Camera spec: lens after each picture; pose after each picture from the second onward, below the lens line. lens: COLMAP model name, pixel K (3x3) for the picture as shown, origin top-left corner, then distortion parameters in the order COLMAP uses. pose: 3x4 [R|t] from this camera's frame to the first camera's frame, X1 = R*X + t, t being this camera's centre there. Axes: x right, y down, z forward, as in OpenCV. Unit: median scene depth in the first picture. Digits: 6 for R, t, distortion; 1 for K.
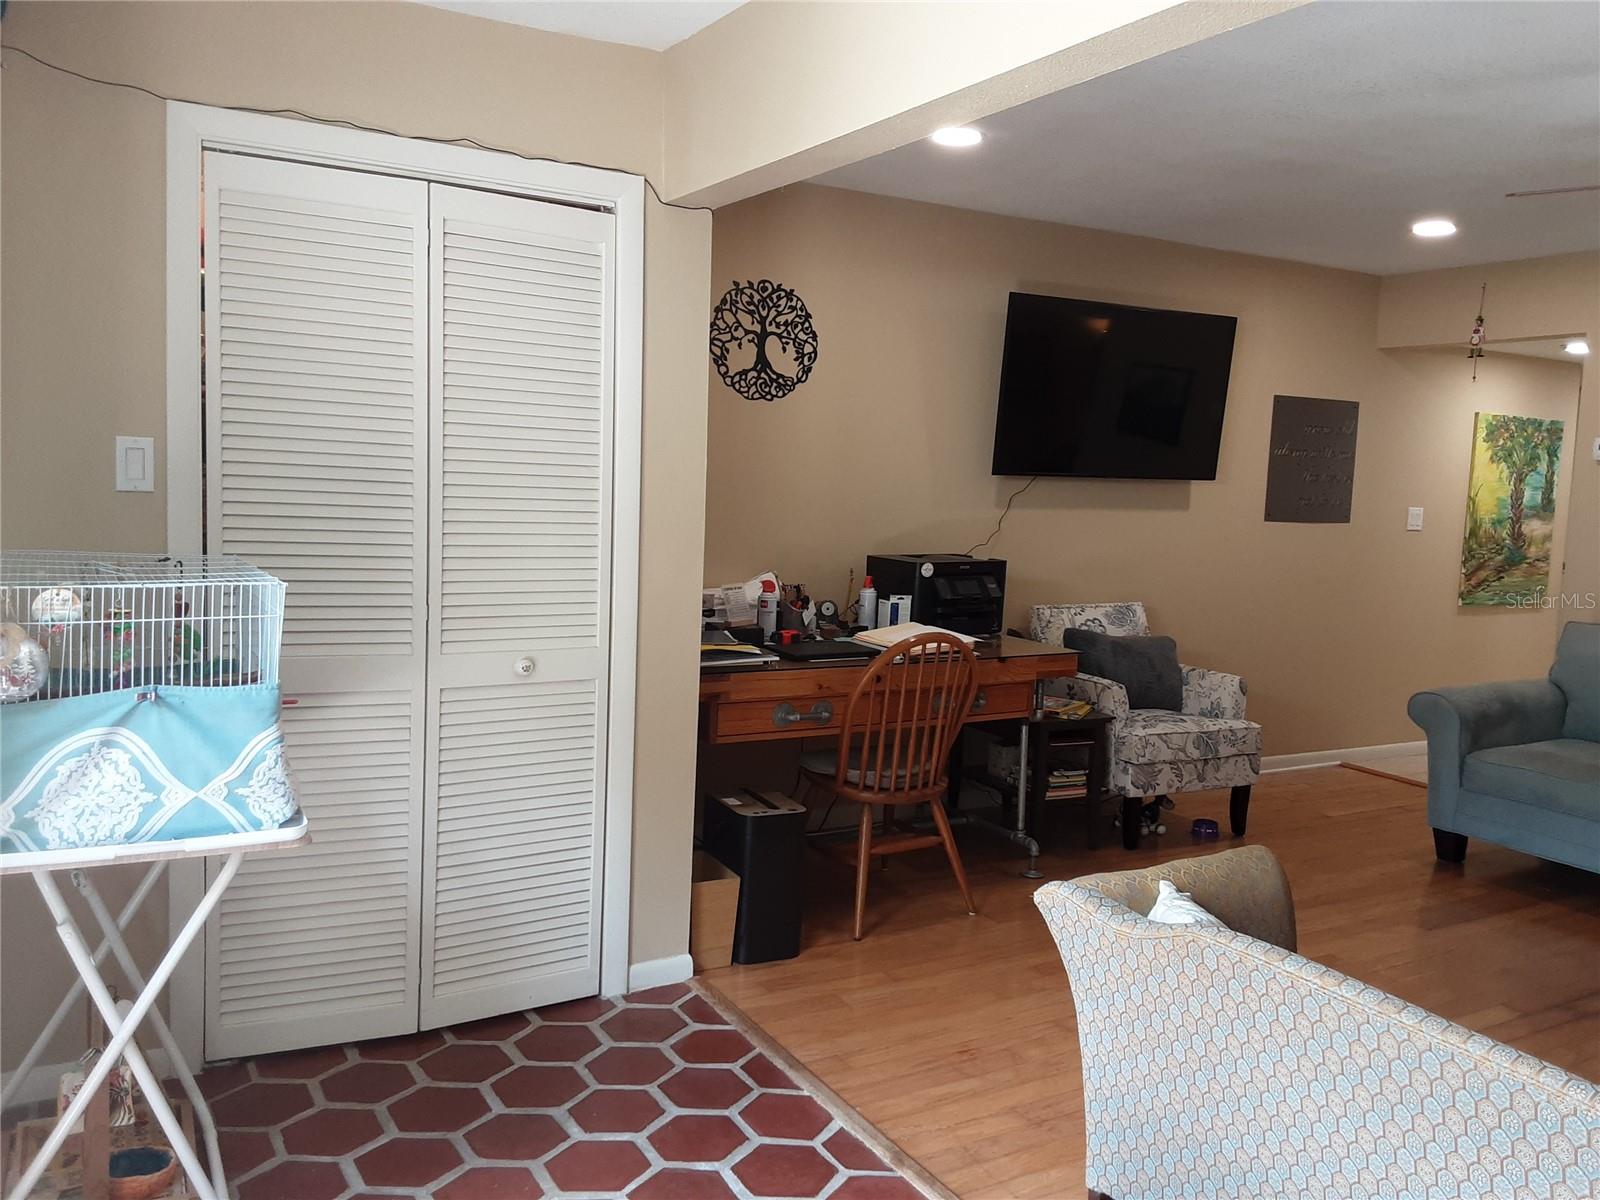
lens RADIAL K [[1297.1, 0, 800.0], [0, 1297.1, 600.0], [0, 0, 1]] dist [-0.008220, -0.012011]
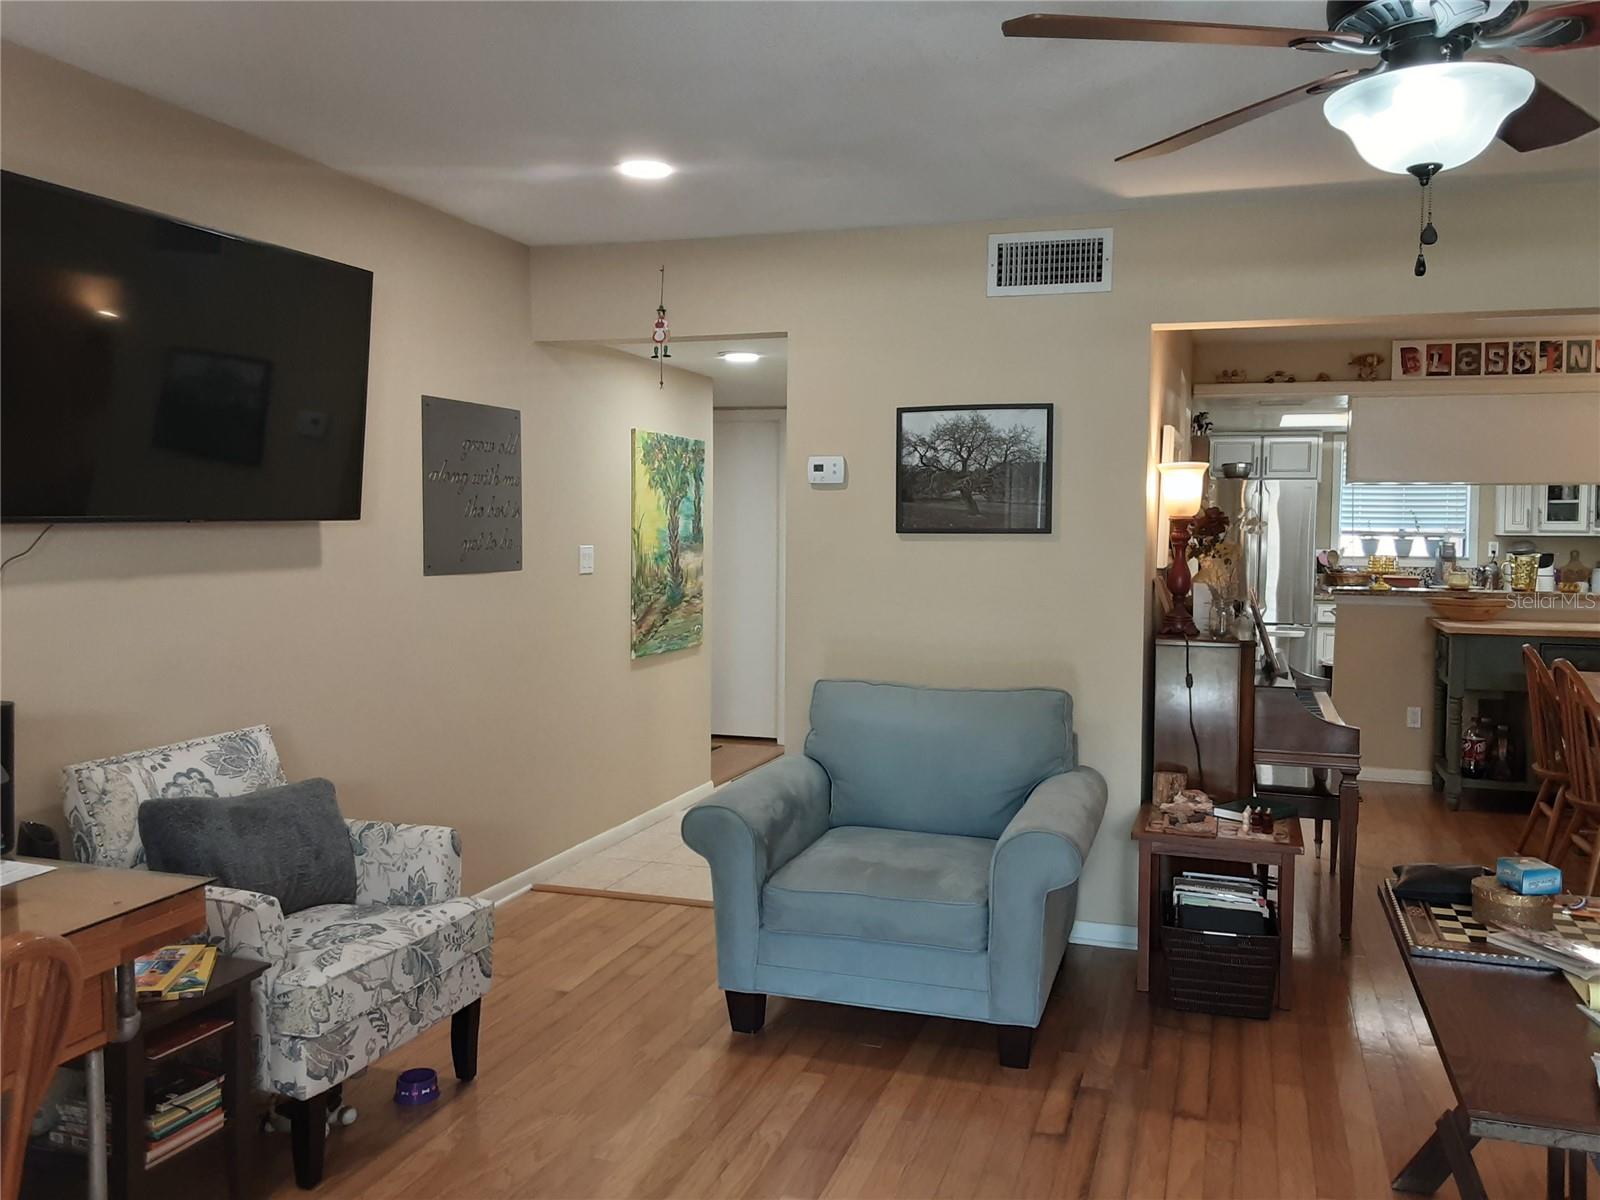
lens RADIAL K [[1280.2, 0, 810.4], [0, 1280.2, 588.4], [0, 0, 1]] dist [0.123787, -0.179894]
pose [[0.733401, -0.065126, 0.676669, 0.044317], [0.084650, 0.996402, 0.004151, -0.043914], [-0.674505, 0.054236, 0.736275, 0.387830]]
